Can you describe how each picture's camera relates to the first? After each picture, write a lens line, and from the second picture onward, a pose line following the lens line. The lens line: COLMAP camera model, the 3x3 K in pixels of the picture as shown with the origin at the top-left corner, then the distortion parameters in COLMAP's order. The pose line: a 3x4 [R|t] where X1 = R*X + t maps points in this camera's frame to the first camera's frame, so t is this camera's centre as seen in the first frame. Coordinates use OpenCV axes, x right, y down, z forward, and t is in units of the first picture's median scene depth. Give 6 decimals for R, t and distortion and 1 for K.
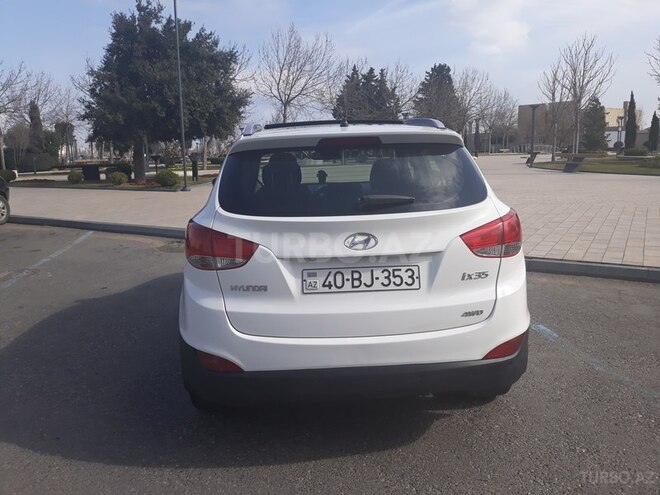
lens RADIAL K [[519.1, 0, 327.6], [0, 519.1, 243.2], [0, 0, 1]] dist [-0.071669, -0.005270]
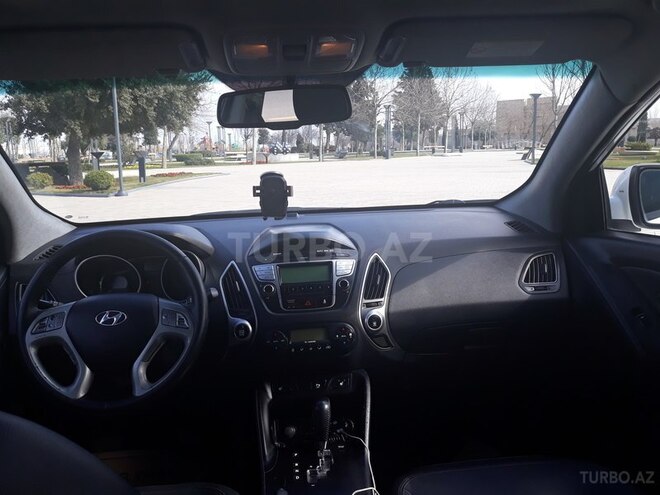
lens RADIAL K [[519.1, 0, 332.0], [0, 519.1, 252.4], [0, 0, 1]] dist [-0.071669, -0.005270]
pose [[0.998585, -0.012584, 0.051661, 0.001453], [0.011418, 0.999675, 0.022803, -0.023503], [-0.051931, -0.022181, 0.998404, 0.163081]]
